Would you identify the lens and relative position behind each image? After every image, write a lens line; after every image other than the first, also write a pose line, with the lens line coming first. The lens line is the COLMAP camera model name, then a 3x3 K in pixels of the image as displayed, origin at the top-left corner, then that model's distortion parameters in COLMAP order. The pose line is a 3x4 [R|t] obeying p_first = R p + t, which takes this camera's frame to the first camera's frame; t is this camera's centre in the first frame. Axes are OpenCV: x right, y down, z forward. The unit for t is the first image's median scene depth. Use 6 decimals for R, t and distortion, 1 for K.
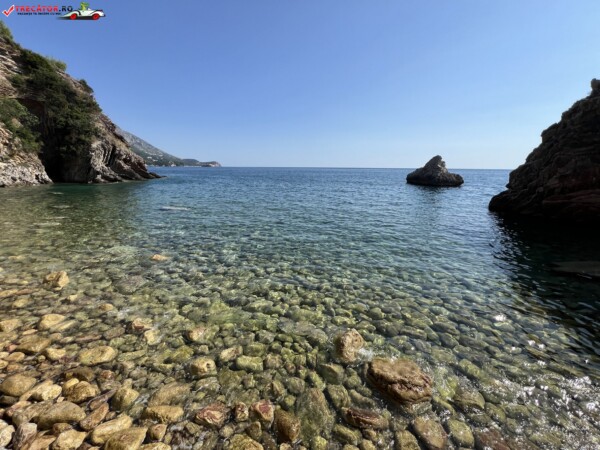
lens RADIAL K [[240.3, 0, 300.2], [0, 240.3, 226.1], [0, 0, 1]] dist [0.000513, 0.000088]
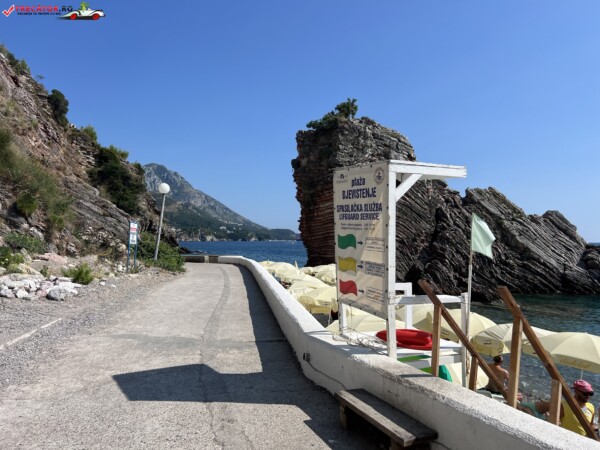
lens RADIAL K [[454.6, 0, 304.5], [0, 454.6, 219.6], [0, 0, 1]] dist [0.033931, -0.029995]
pose [[0.932977, -0.020002, -0.359380, 0.624842], [-0.083474, 0.959209, -0.270093, 0.151513], [0.350123, 0.281990, 0.893250, -0.599218]]
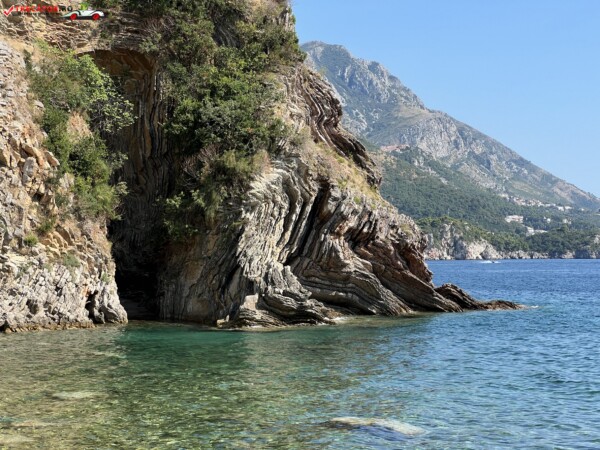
lens RADIAL K [[1347.6, 0, 298.9], [0, 1347.6, 206.5], [0, 0, 1]] dist [-0.041390, 4.602968]
pose [[0.763335, -0.036569, -0.644967, 0.139630], [-0.142730, 0.964176, -0.223592, 0.013795], [0.630038, 0.262732, 0.730770, -0.056305]]
